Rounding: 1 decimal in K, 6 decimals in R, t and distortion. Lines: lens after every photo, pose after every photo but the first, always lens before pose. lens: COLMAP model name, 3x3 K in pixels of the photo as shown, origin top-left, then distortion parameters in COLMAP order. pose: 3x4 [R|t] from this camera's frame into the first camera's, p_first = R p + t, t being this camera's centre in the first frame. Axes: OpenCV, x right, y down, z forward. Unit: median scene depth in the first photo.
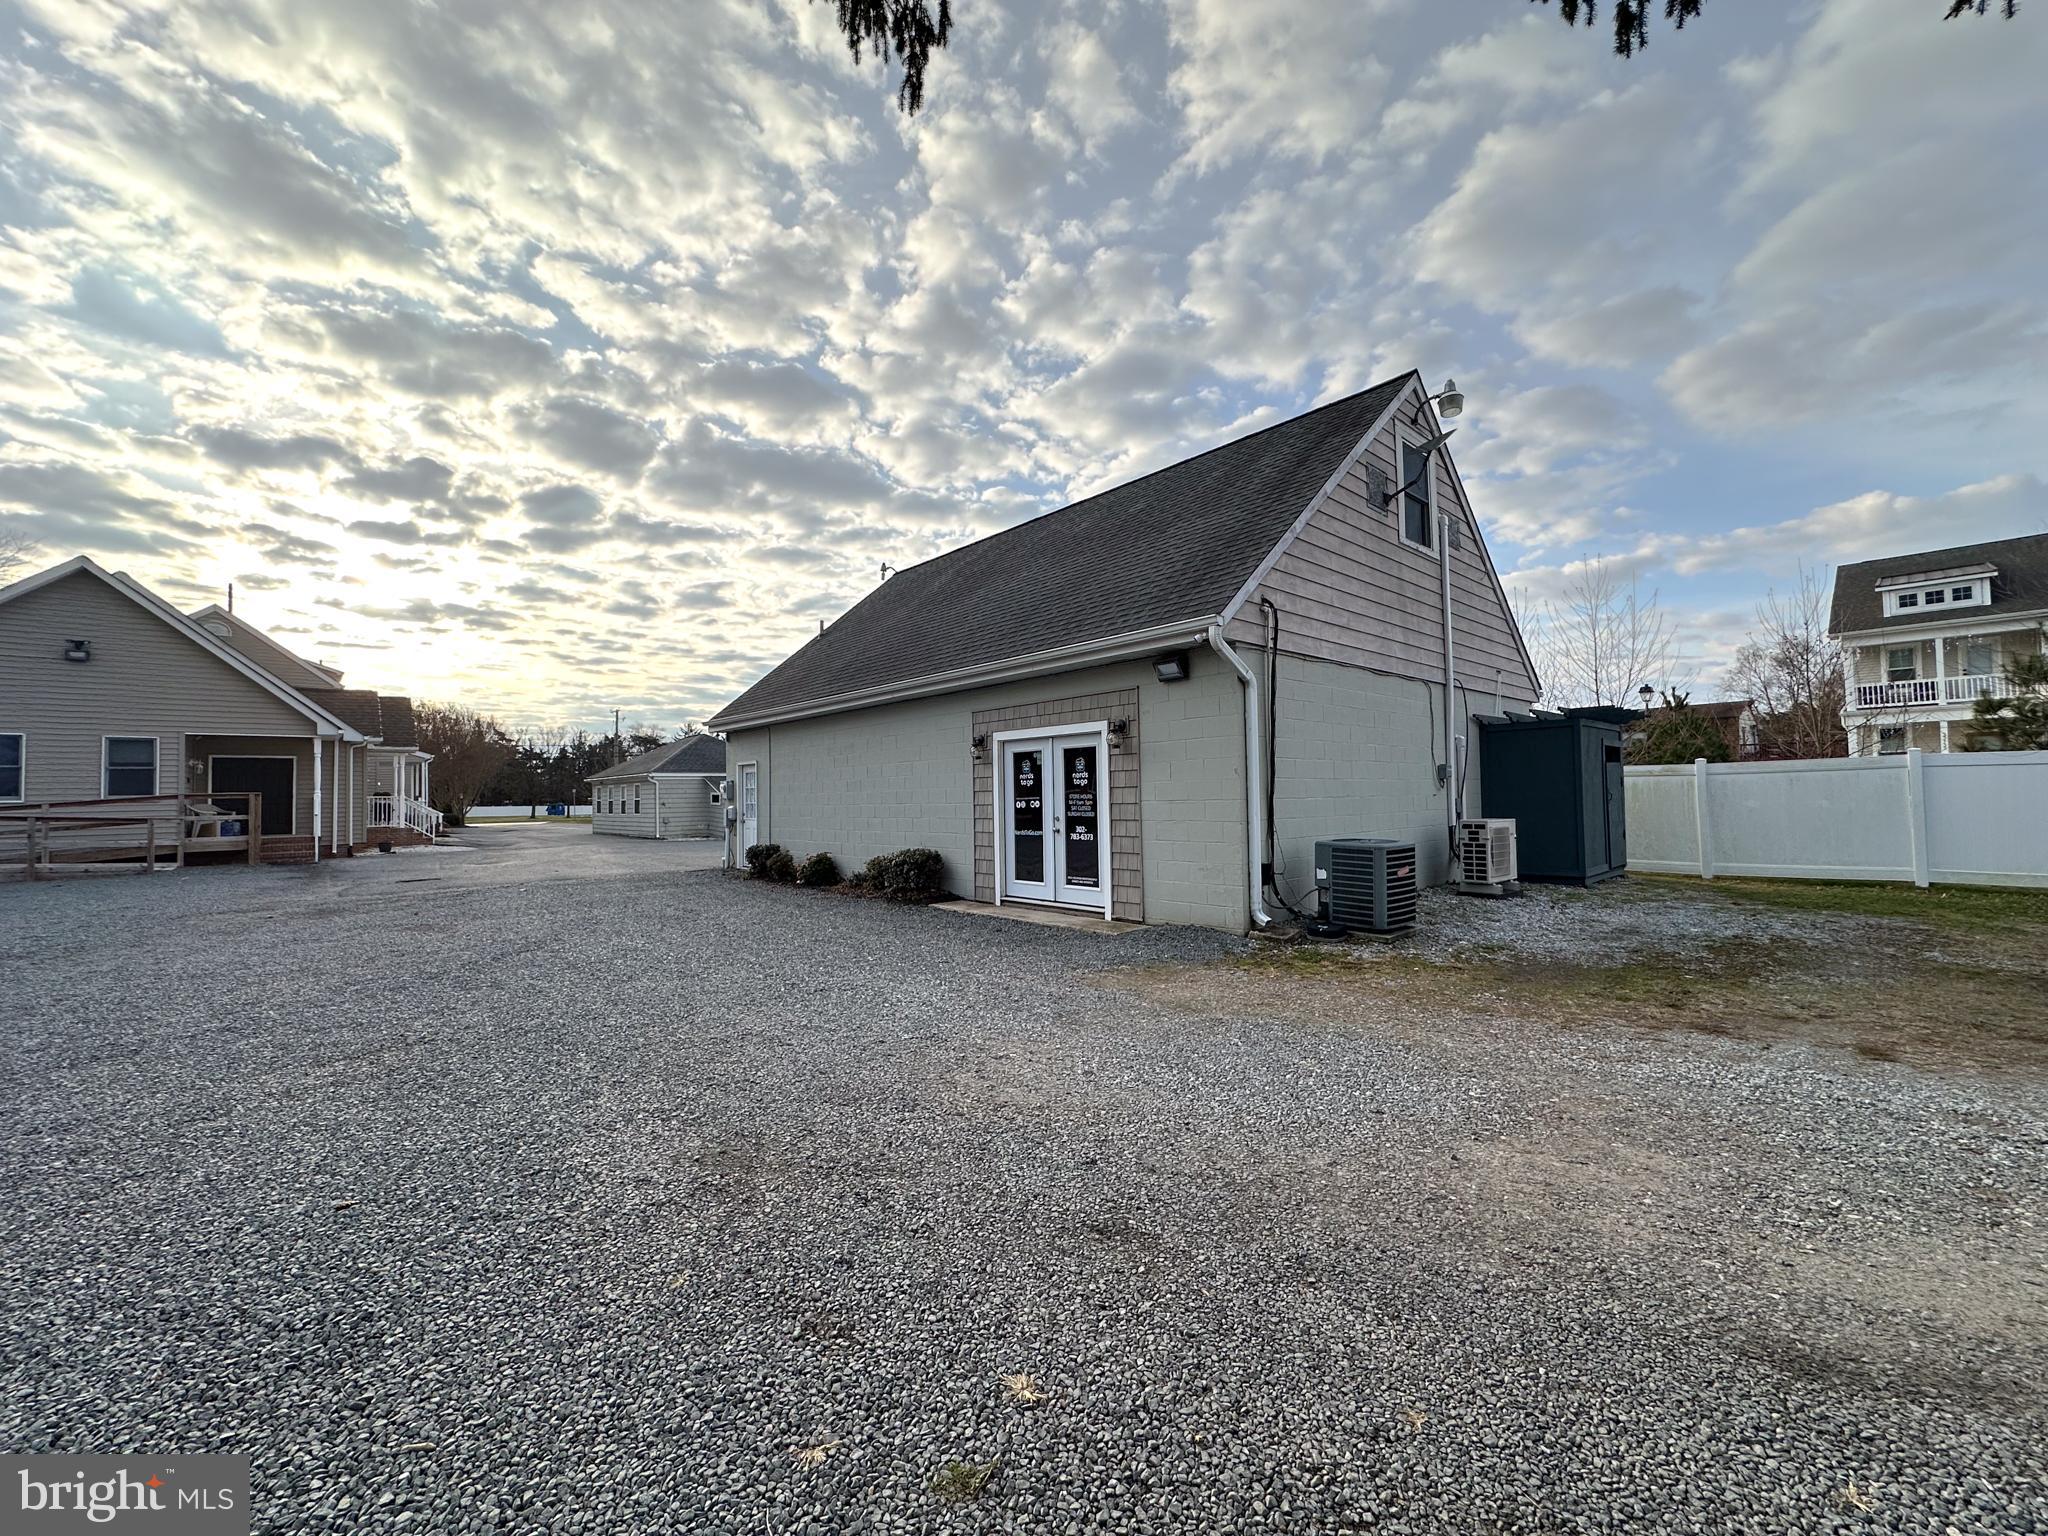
lens RADIAL K [[827.7, 0, 1024.0], [0, 827.7, 768.0], [0, 0, 1]] dist [0.082150, 0.000053]
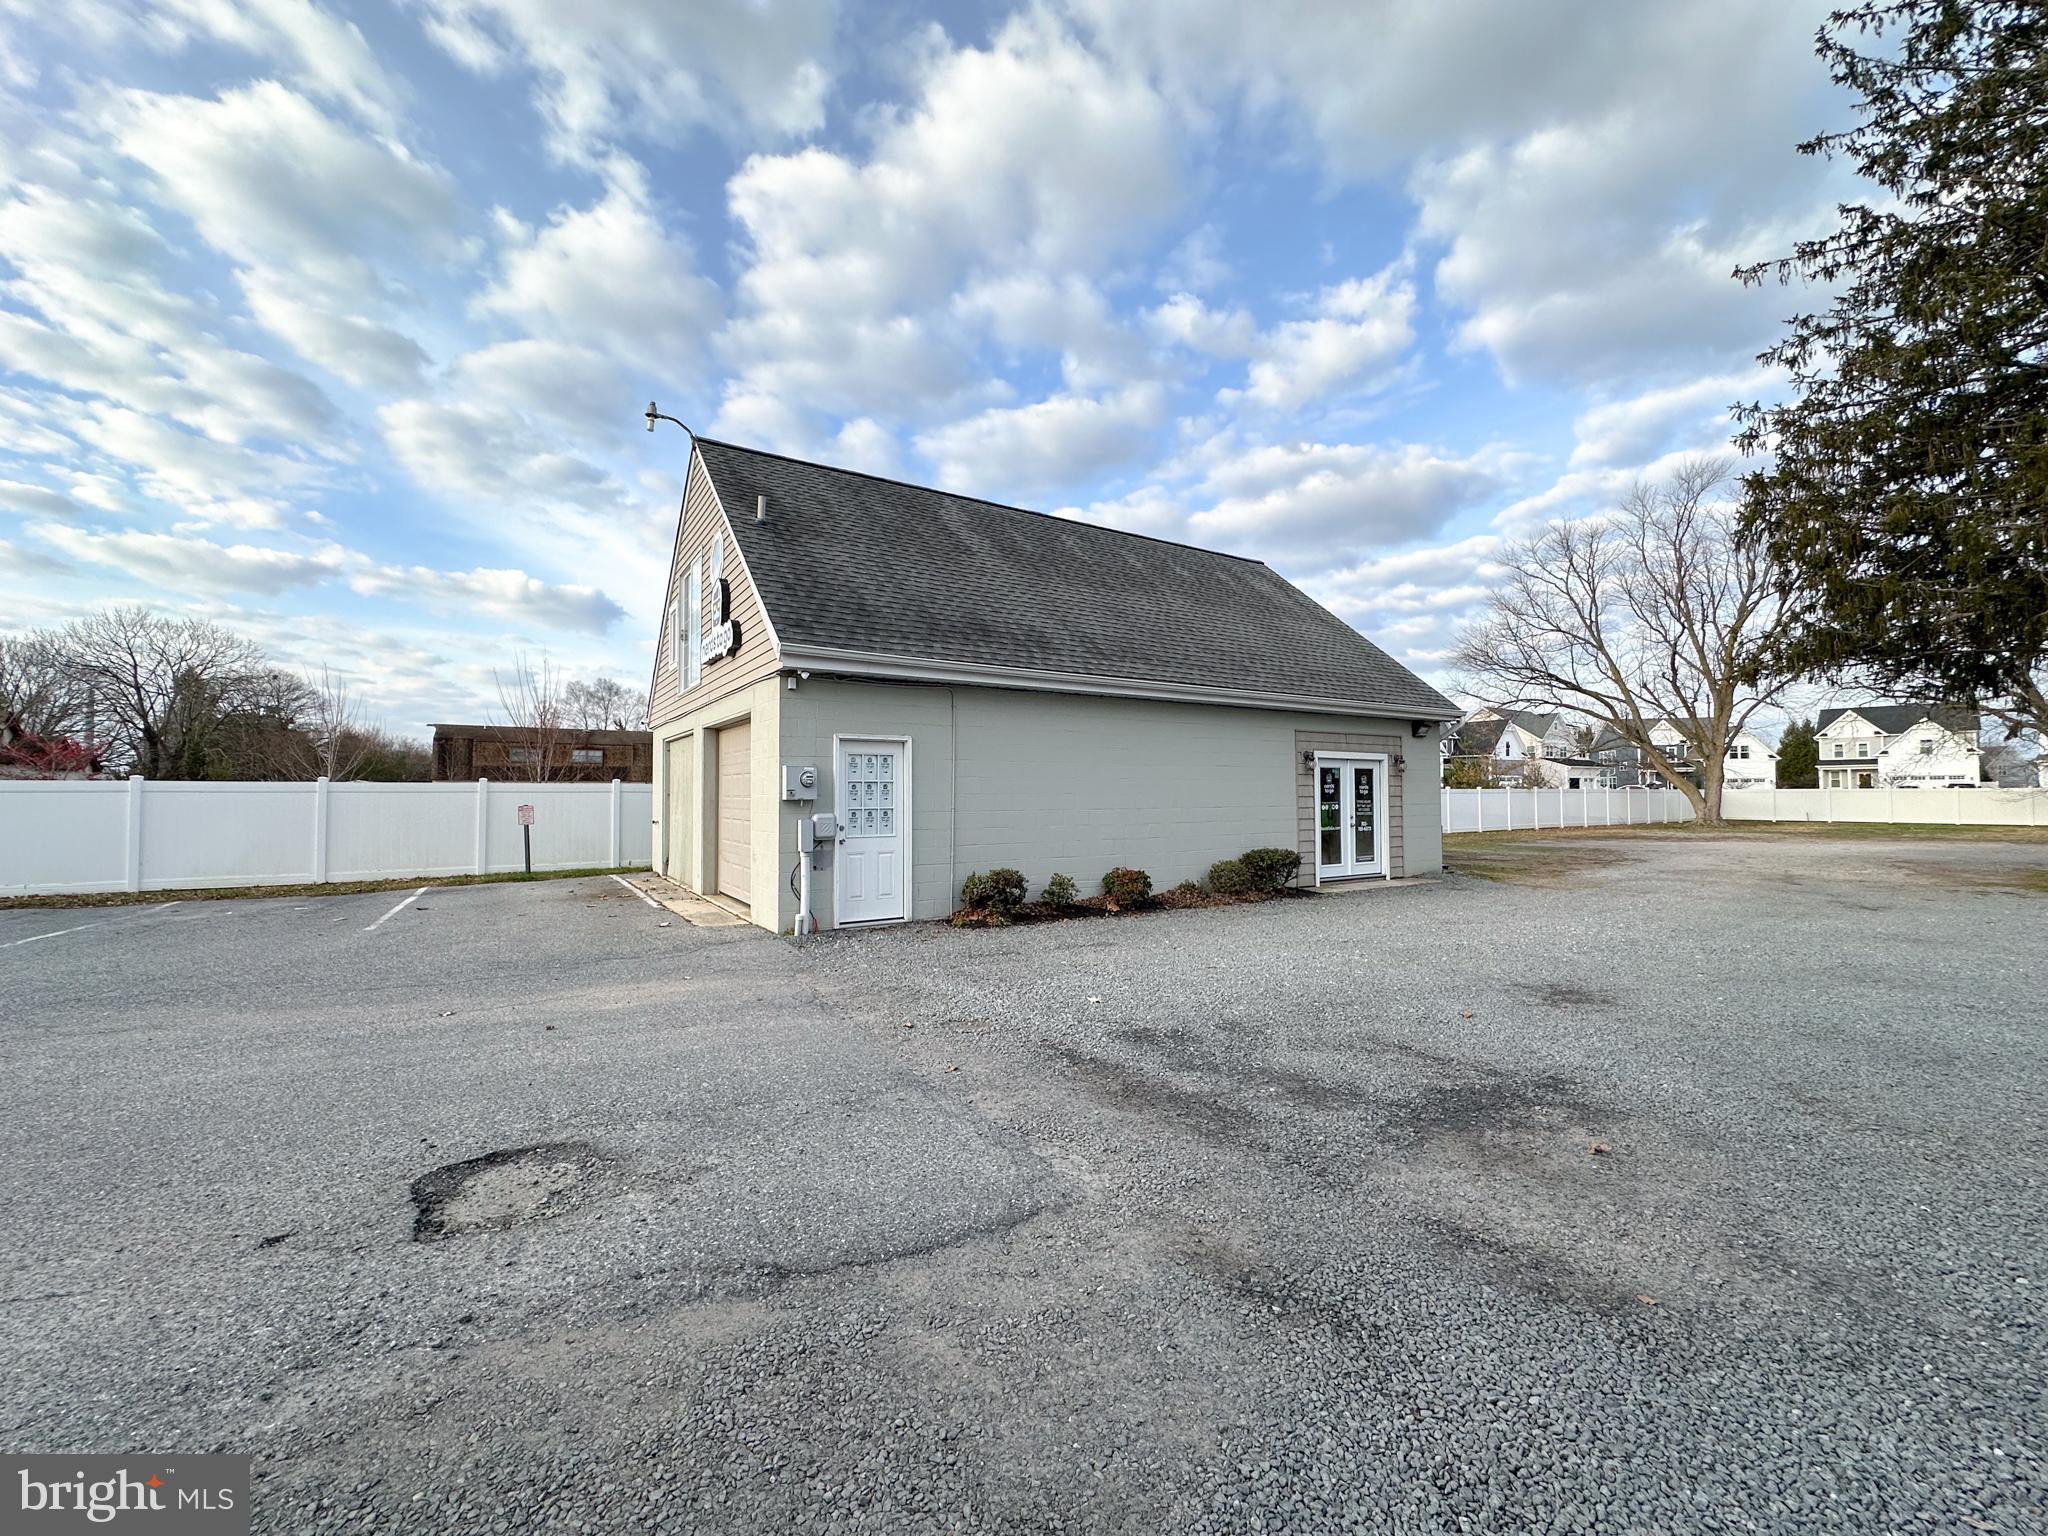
lens RADIAL K [[815.3, 0, 1023.5], [0, 815.3, 767.6], [0, 0, 1]] dist [-0.039830, 0.000090]
pose [[0.180513, 0.050232, 0.982289, -1.331687], [-0.038606, 0.998287, -0.043955, 0.054764], [-0.982815, -0.029988, 0.182143, 1.205627]]
